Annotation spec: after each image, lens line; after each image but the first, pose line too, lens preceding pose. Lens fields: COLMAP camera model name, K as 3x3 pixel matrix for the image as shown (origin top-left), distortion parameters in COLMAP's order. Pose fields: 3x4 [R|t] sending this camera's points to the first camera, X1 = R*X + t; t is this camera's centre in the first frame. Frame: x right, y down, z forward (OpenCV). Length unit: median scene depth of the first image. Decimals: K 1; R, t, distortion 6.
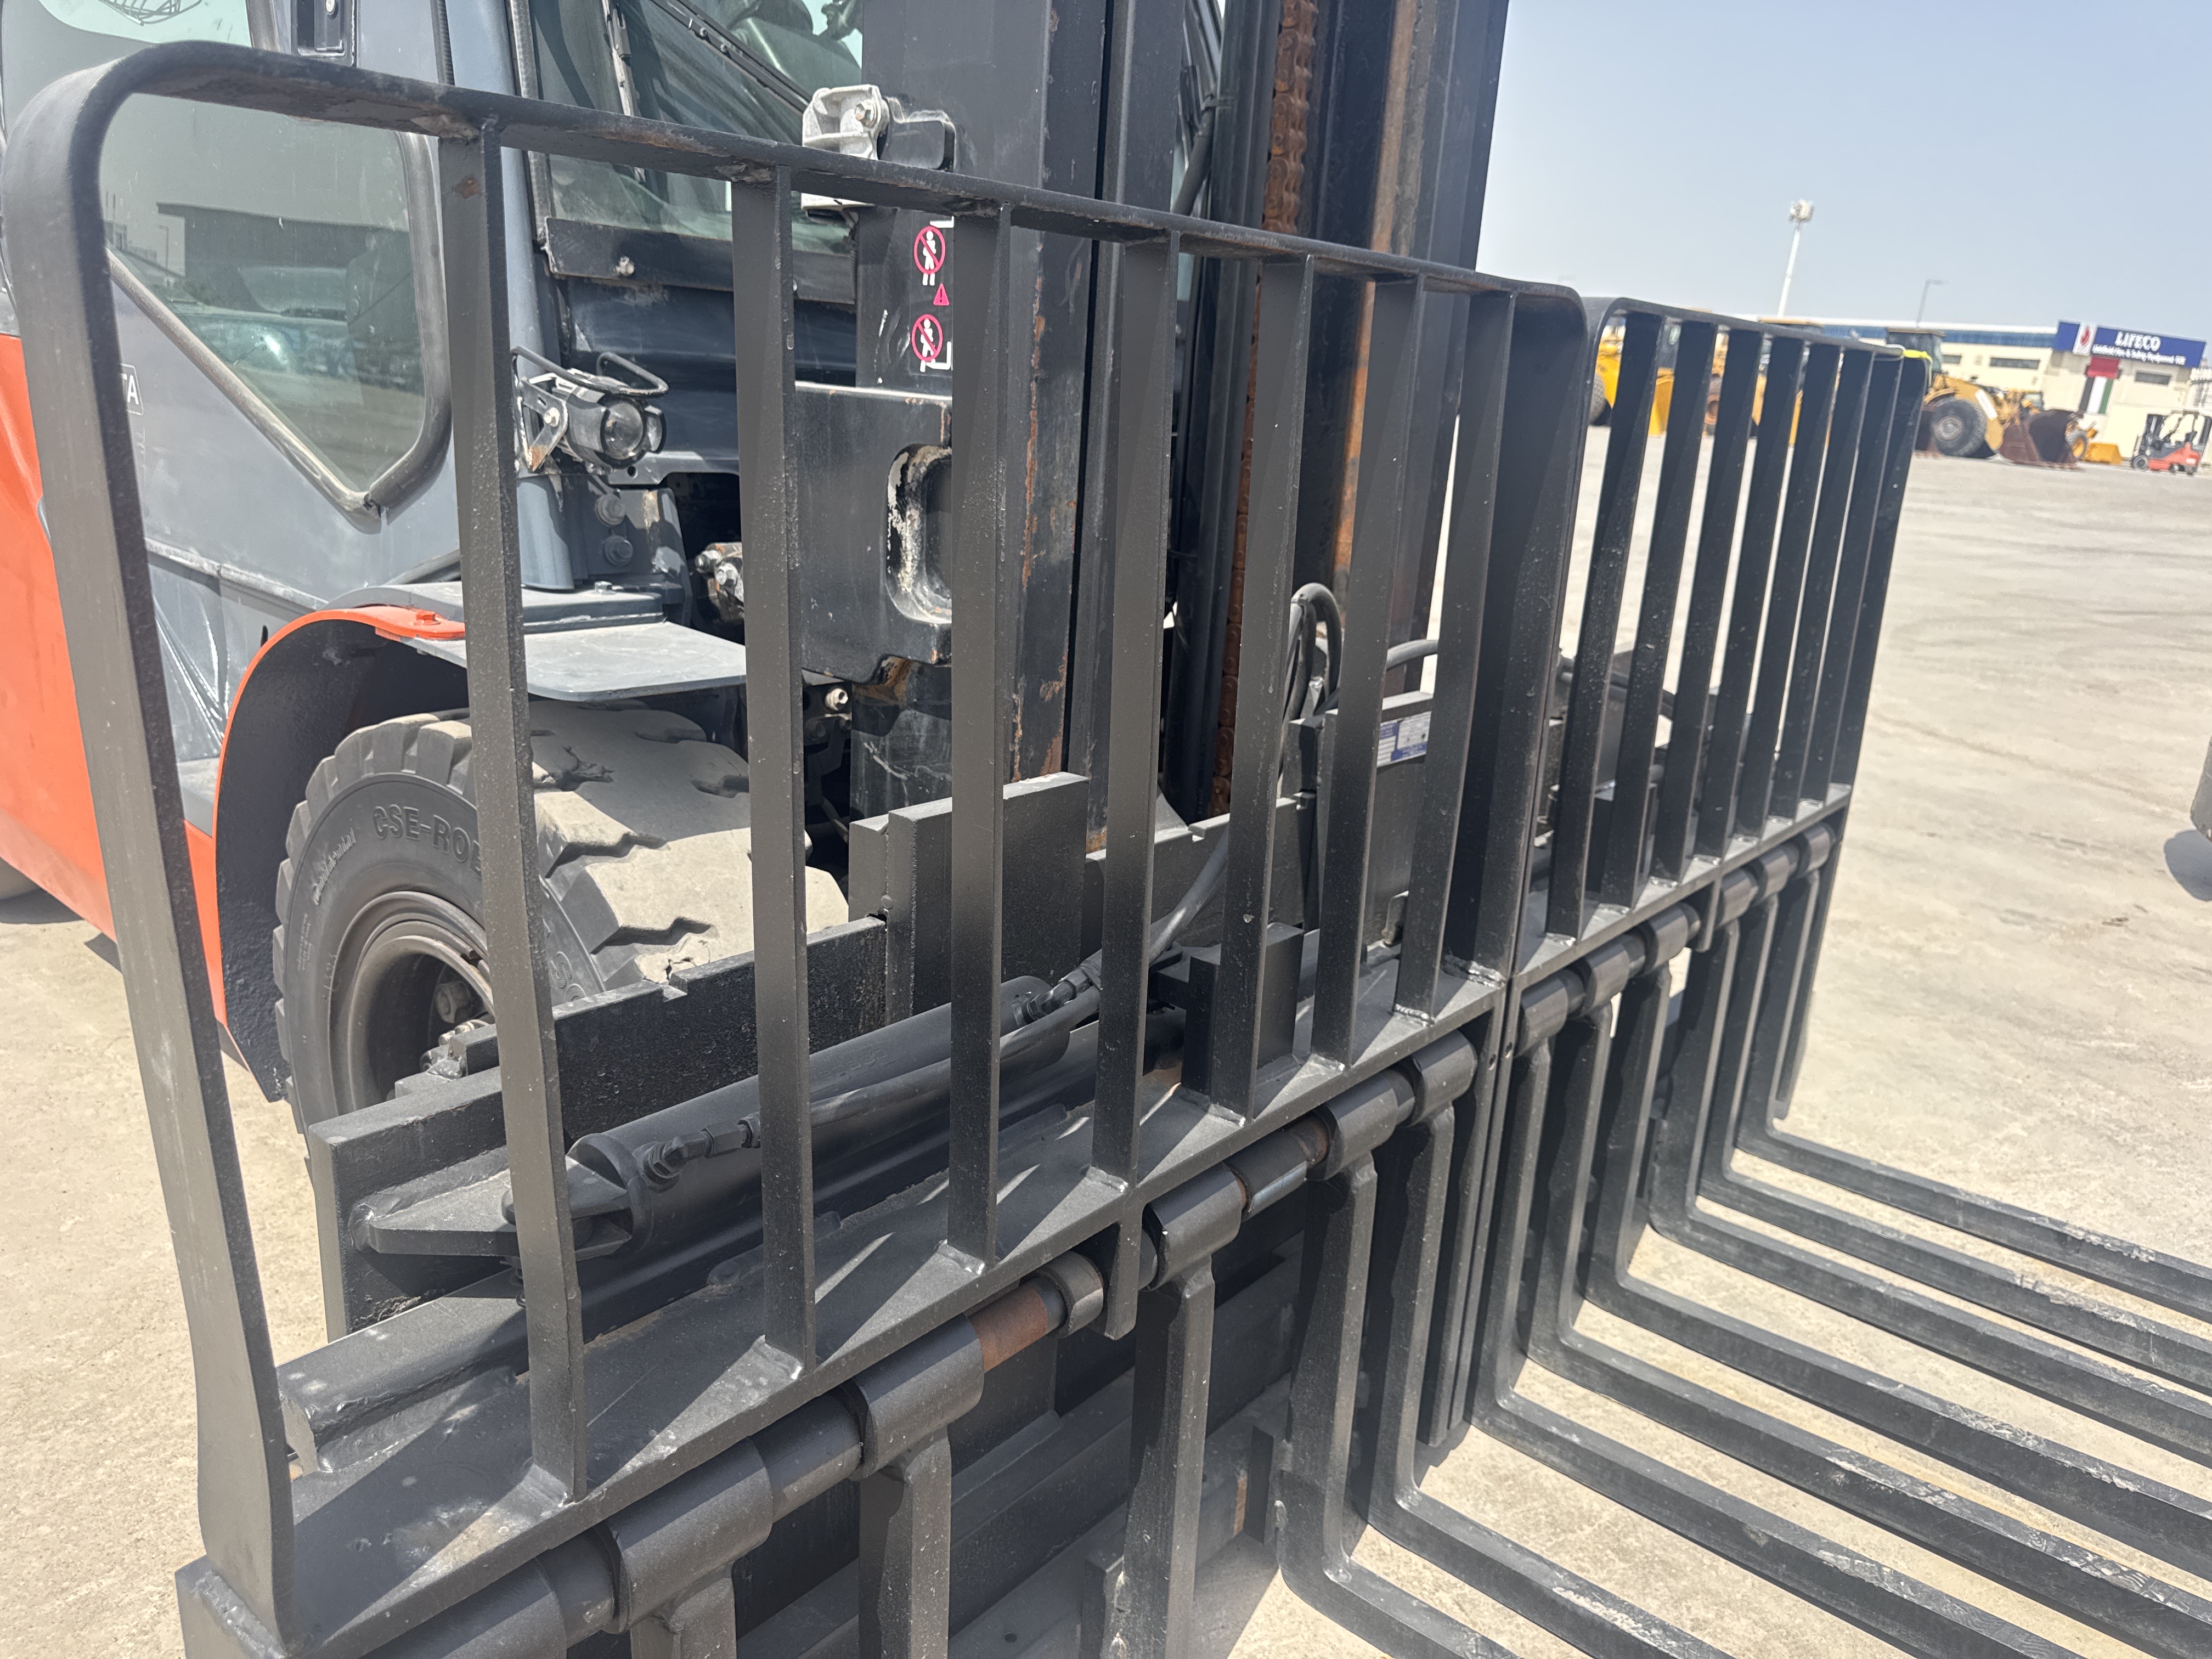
lens RADIAL K [[1586.0, 0, 1099.8], [0, 1586.0, 849.2], [0, 0, 1]] dist [-0.000195, -0.010416]
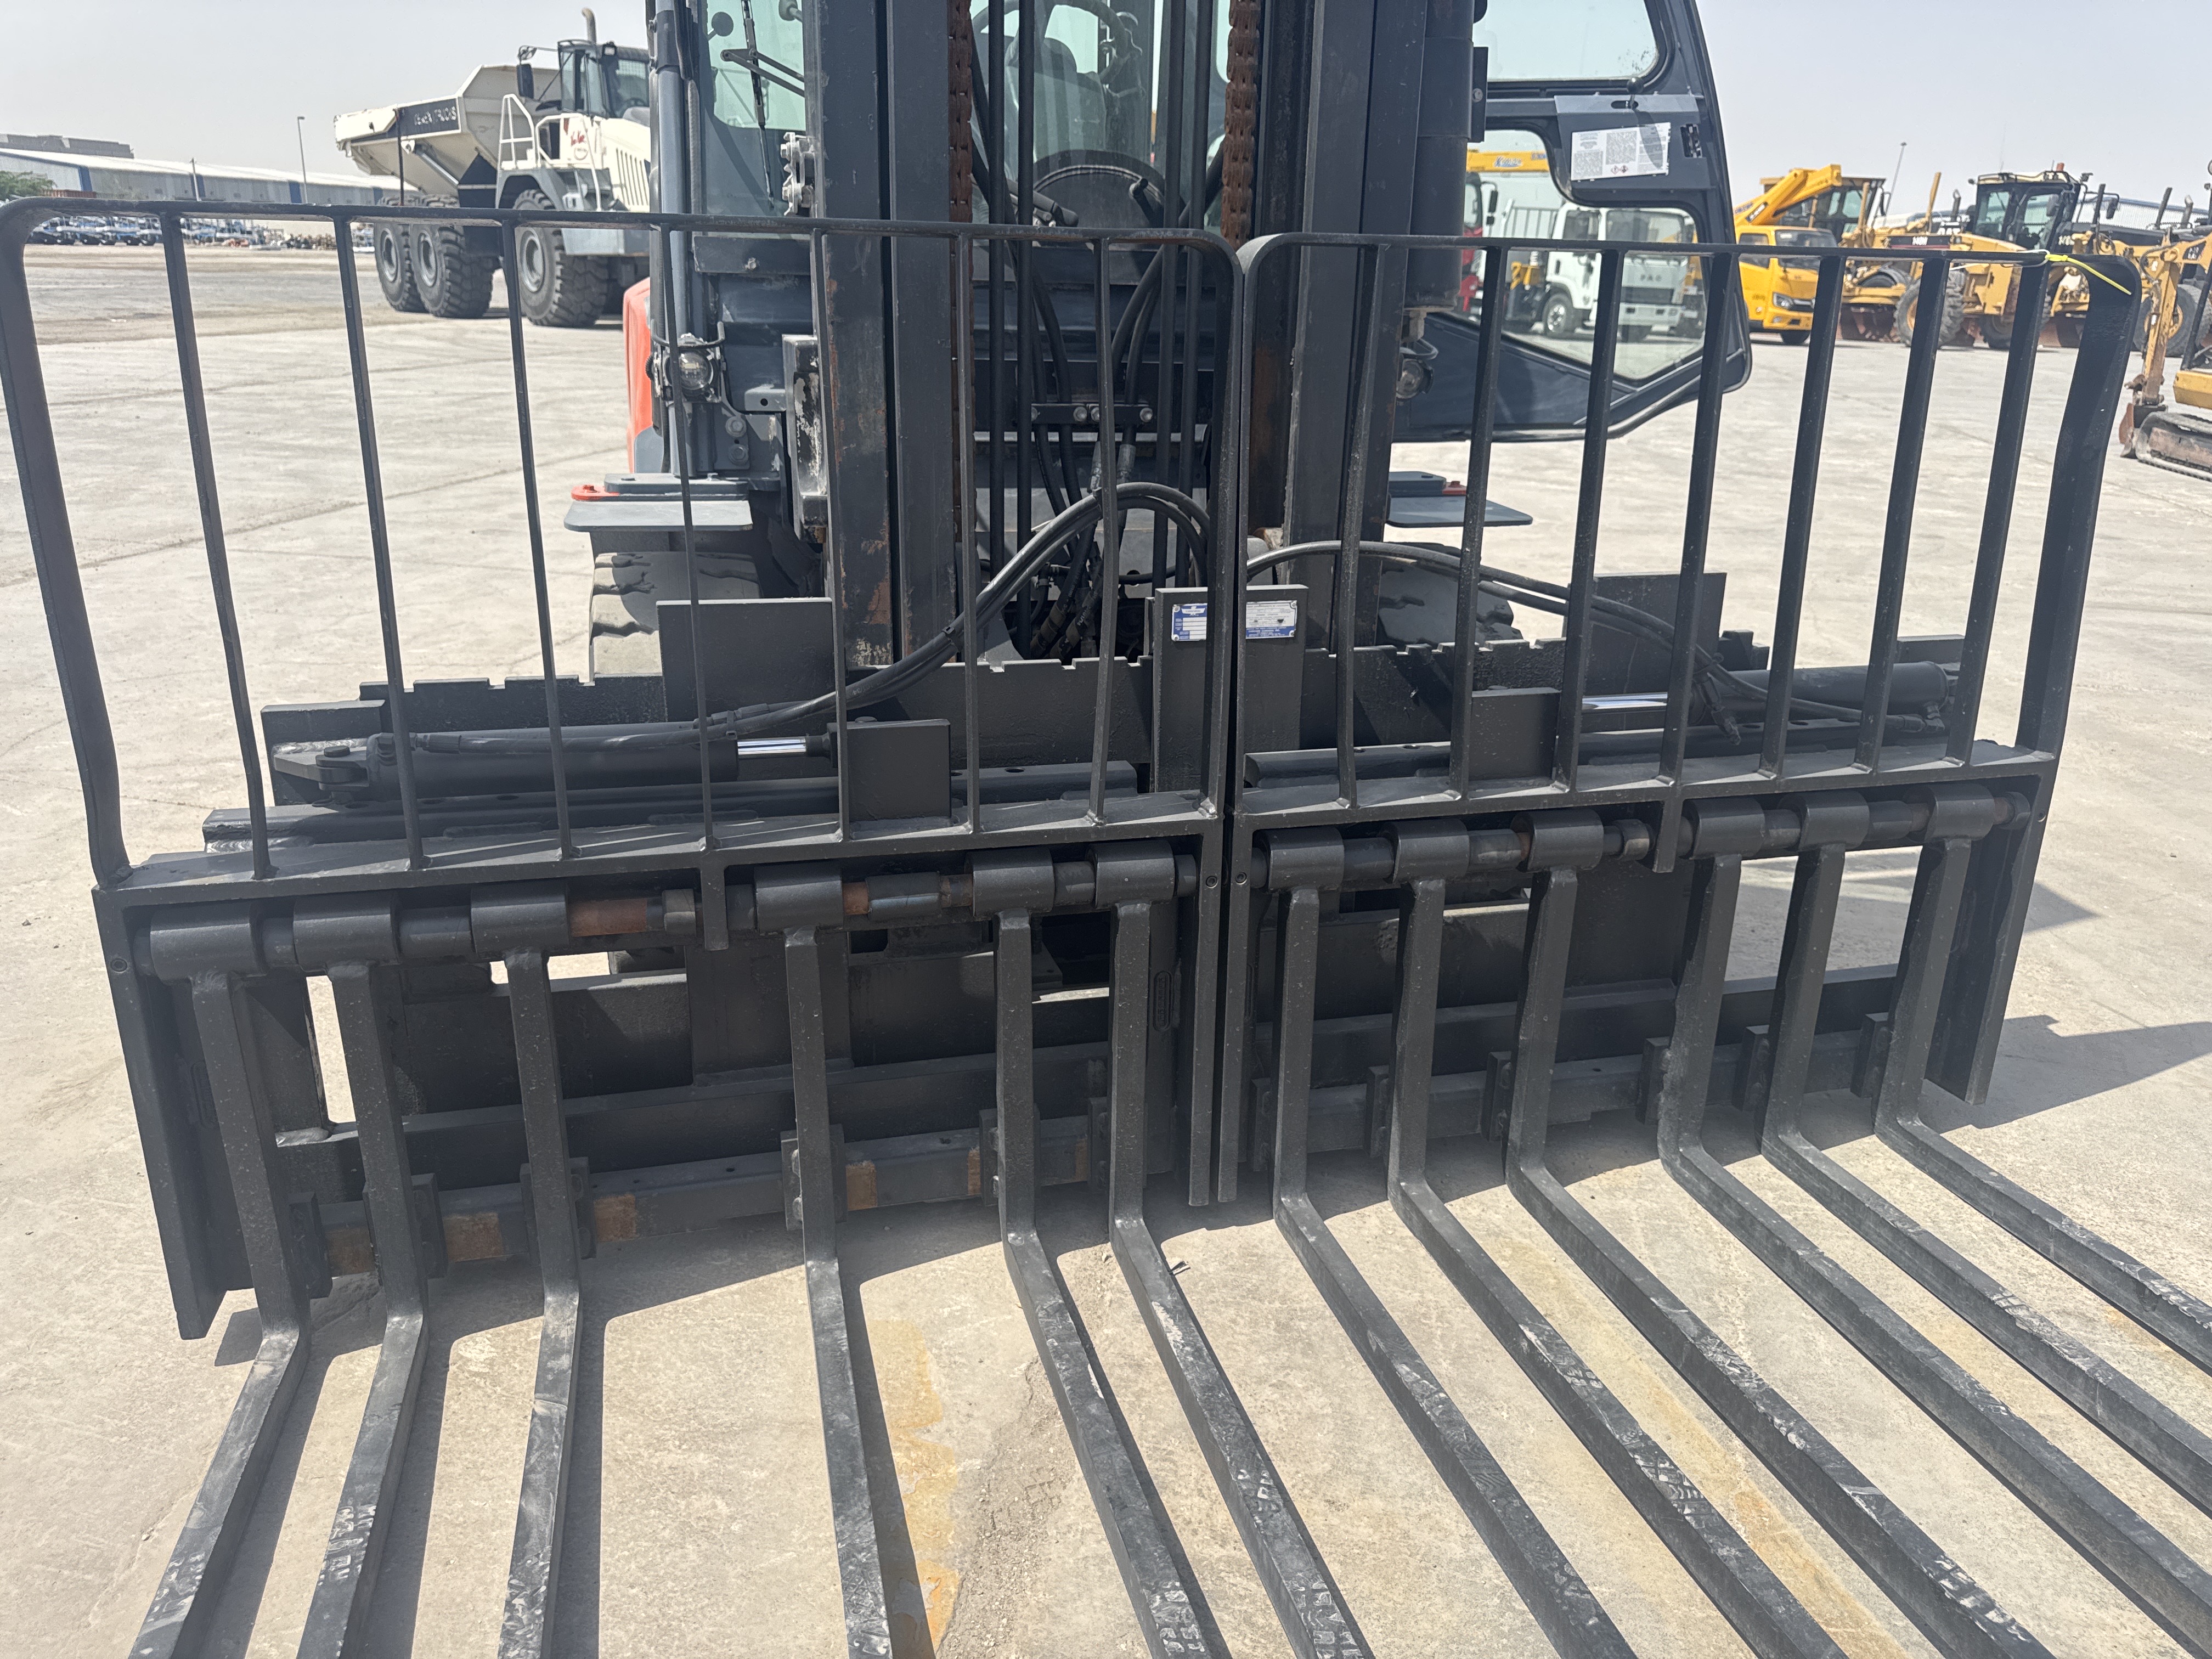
lens RADIAL K [[1586.0, 0, 1099.8], [0, 1586.0, 849.2], [0, 0, 1]] dist [-0.000195, -0.010416]
pose [[0.814758, 0.136723, -0.563450, 0.882938], [-0.133854, 0.989903, 0.046649, 0.068563], [0.564139, 0.037412, 0.824832, -0.038745]]
